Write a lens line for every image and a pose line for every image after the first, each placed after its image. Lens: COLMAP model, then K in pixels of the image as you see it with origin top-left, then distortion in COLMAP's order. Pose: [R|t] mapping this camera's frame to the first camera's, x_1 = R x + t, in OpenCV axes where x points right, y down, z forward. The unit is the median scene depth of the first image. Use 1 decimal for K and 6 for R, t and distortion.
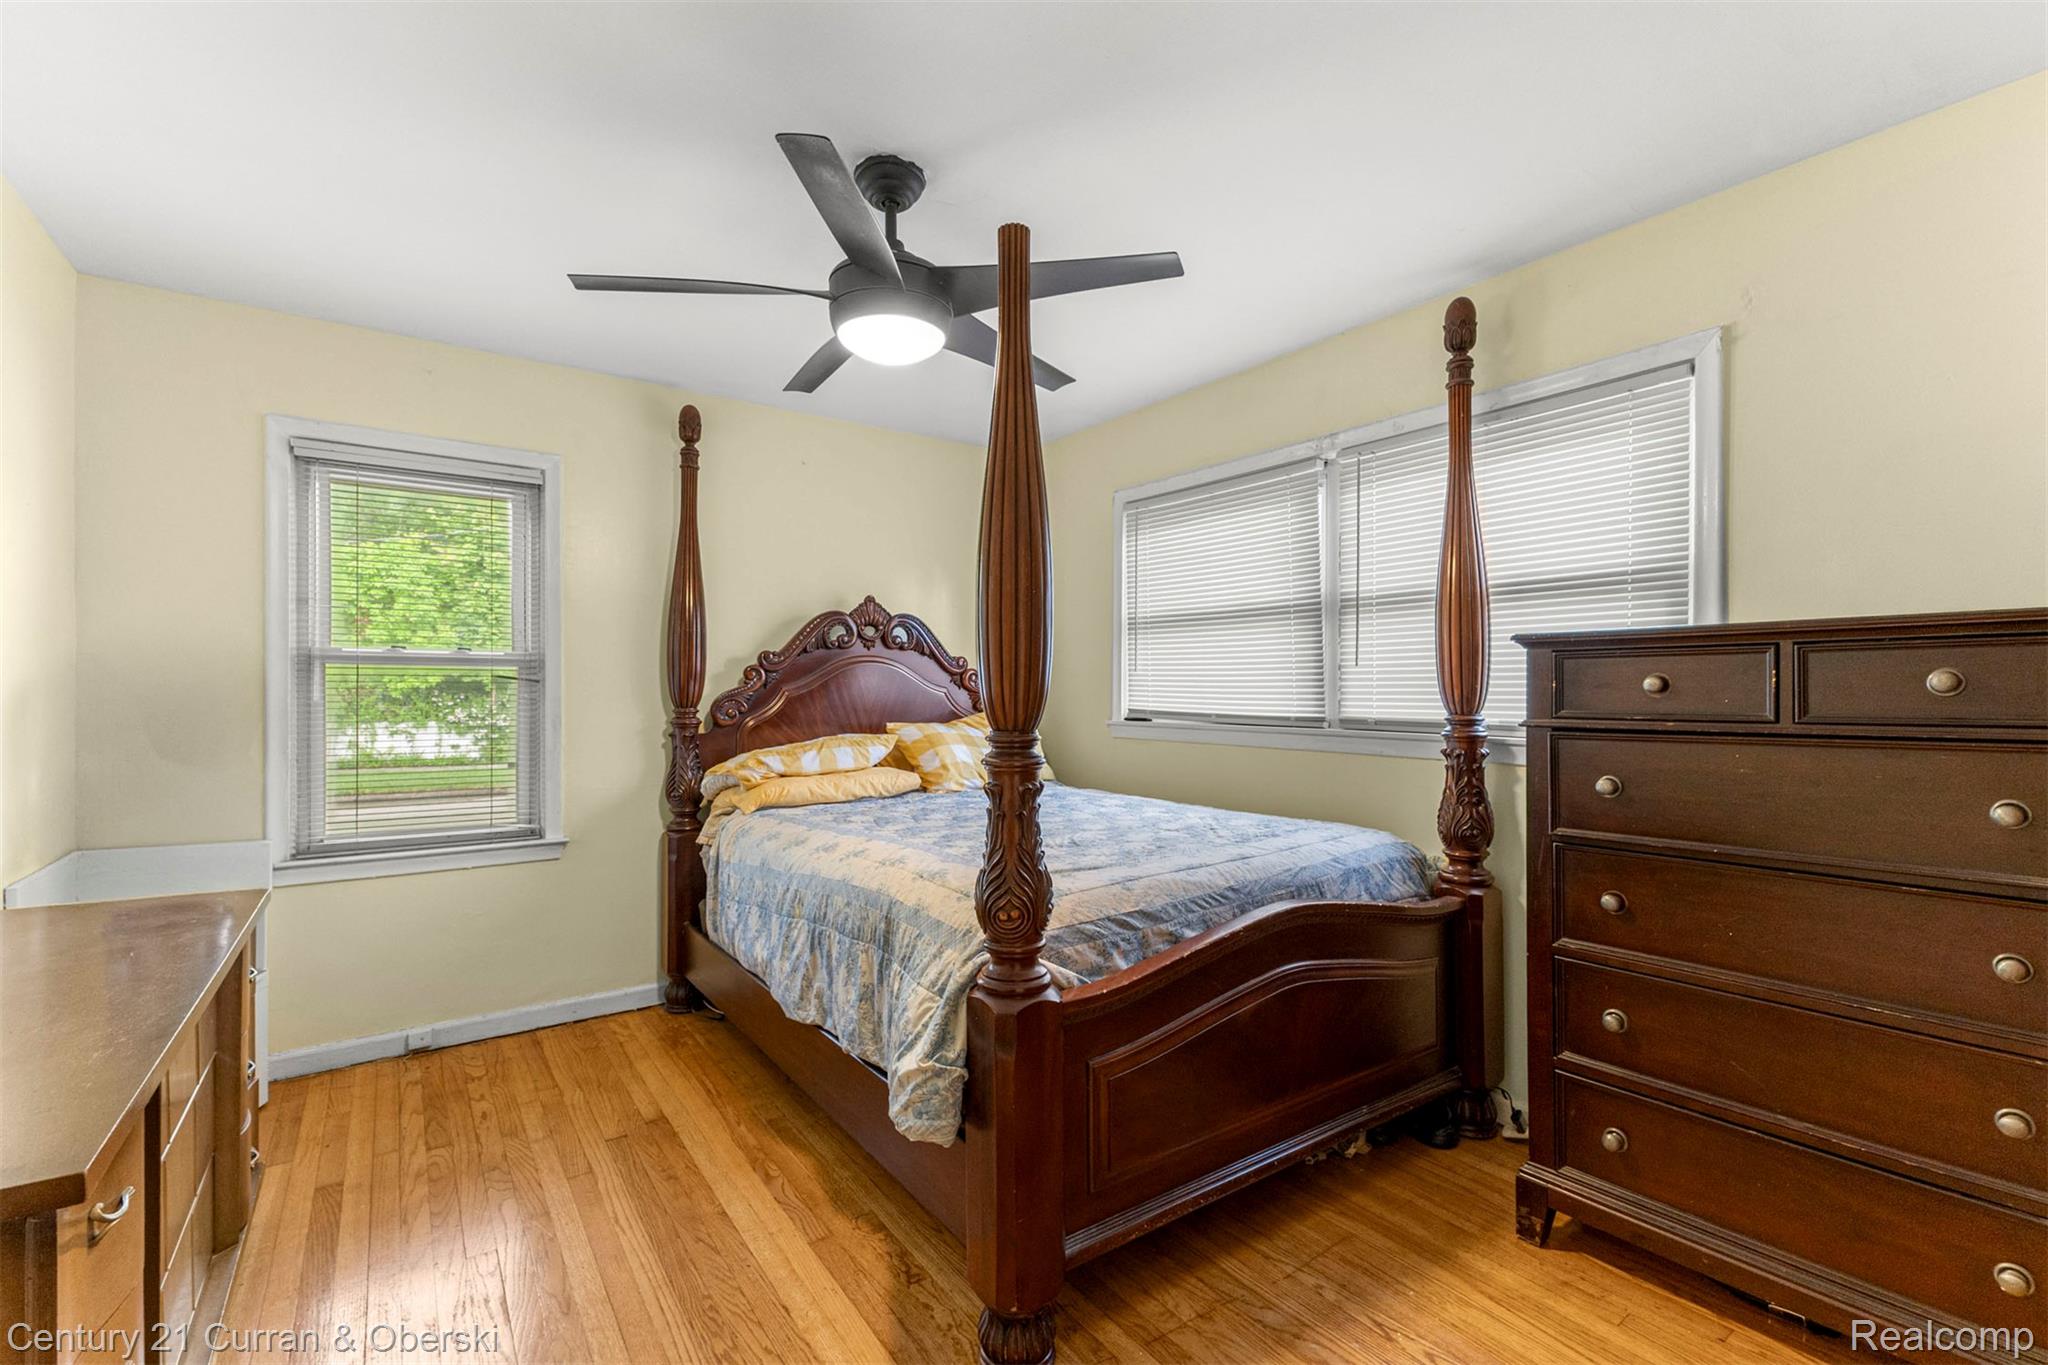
lens RADIAL K [[880.4, 0, 1026.9], [0, 880.4, 689.1], [0, 0, 1]] dist [0.009383, 0.000438]
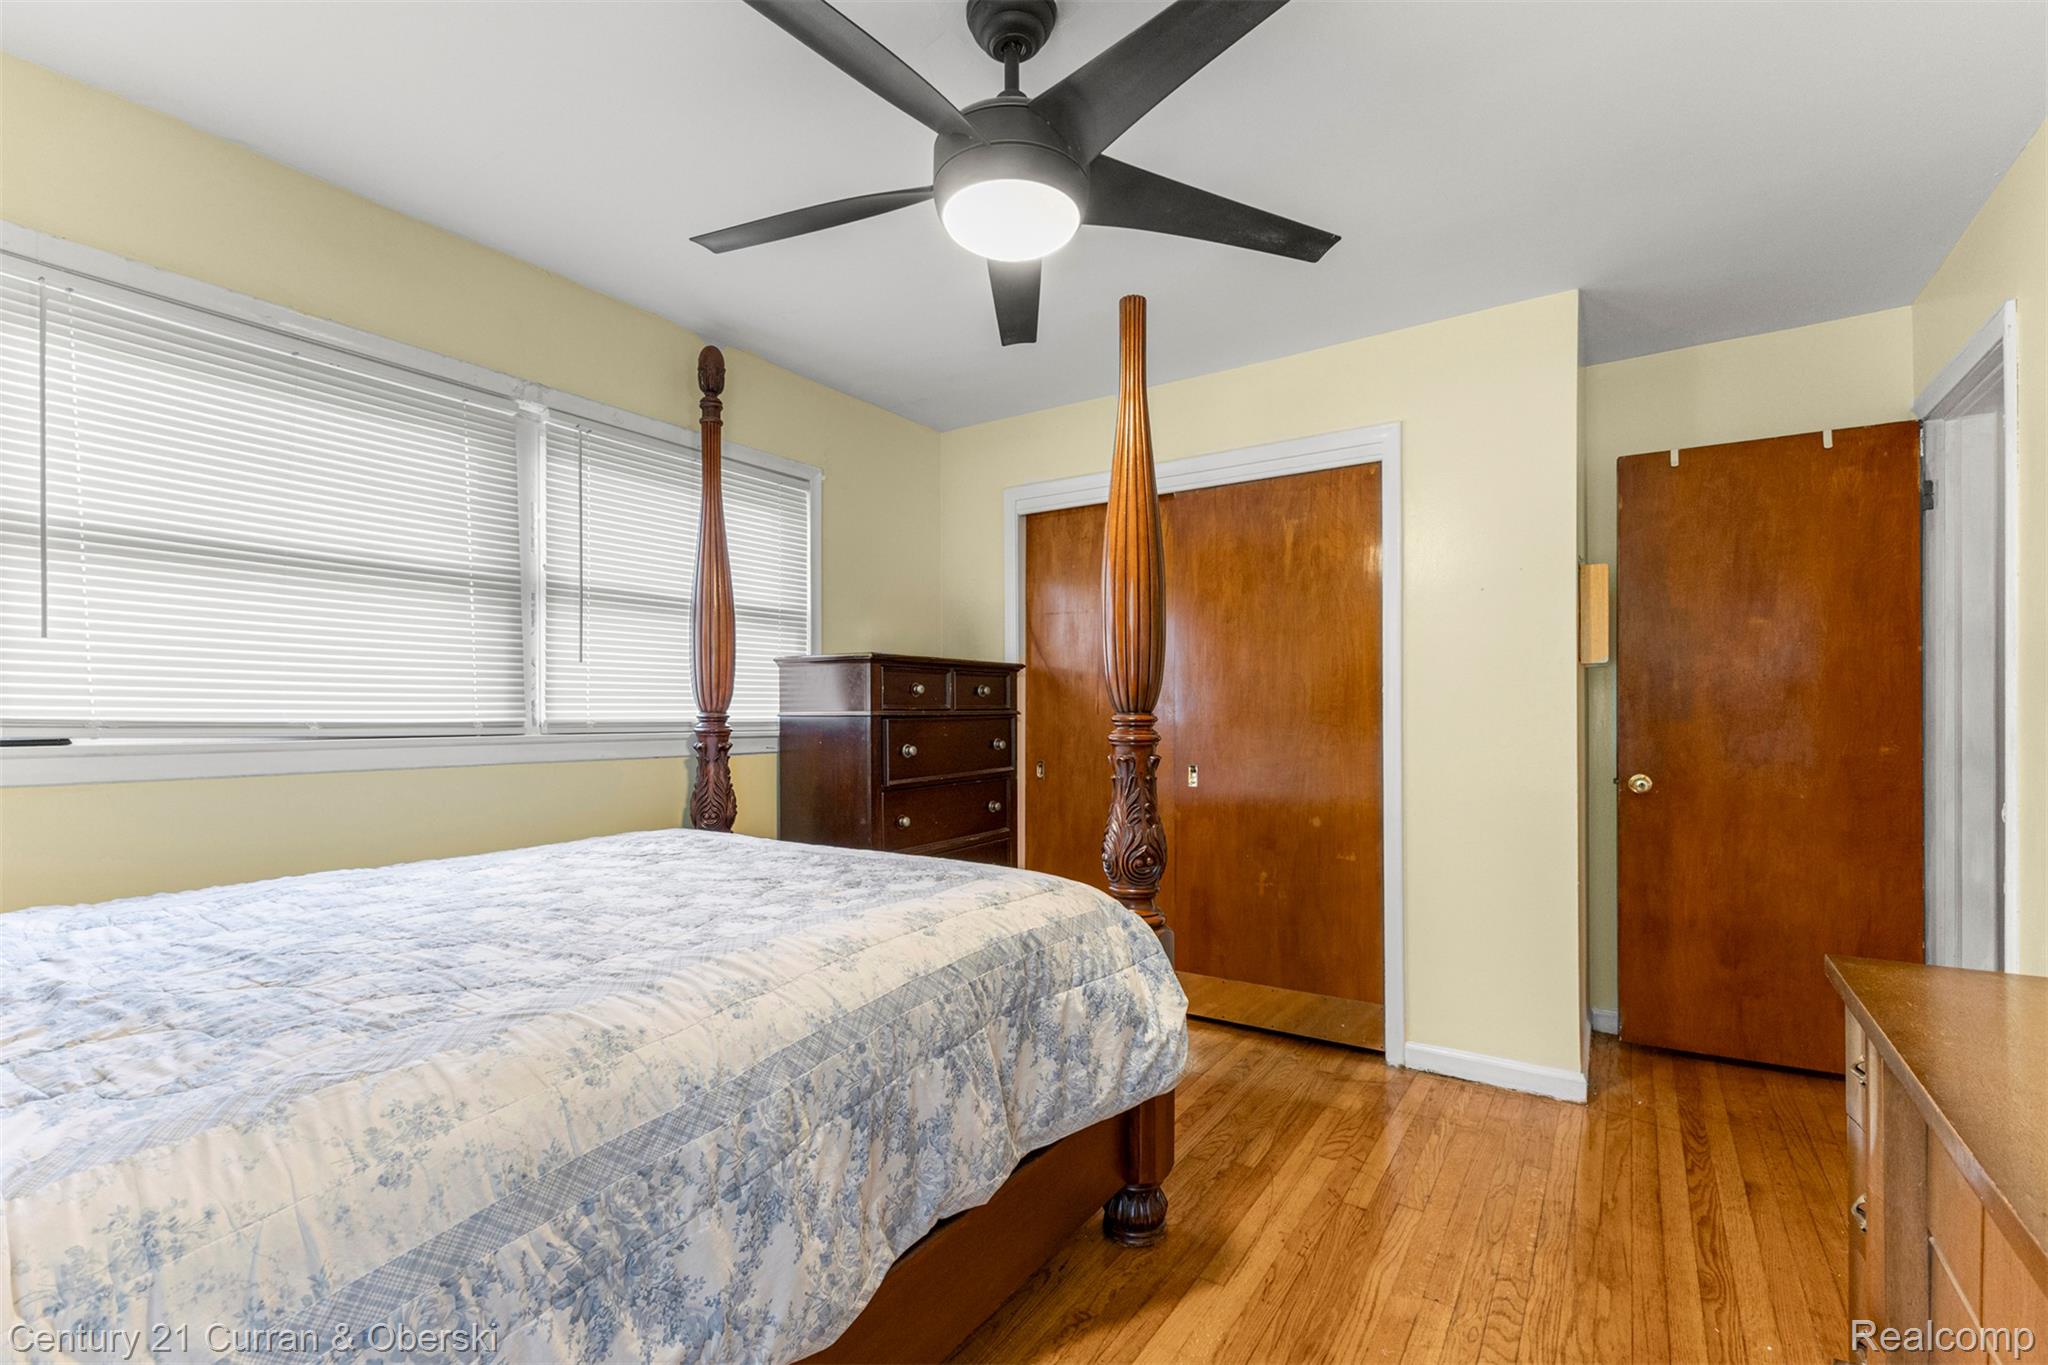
lens RADIAL K [[880.4, 0, 1028.6], [0, 880.4, 697.3], [0, 0, 1]] dist [0.009383, 0.000438]
pose [[-0.349081, -0.000108, 0.937093, -0.704071], [-0.010690, 0.999935, -0.003867, 0.008671], [-0.937032, -0.011367, -0.349059, 0.989911]]
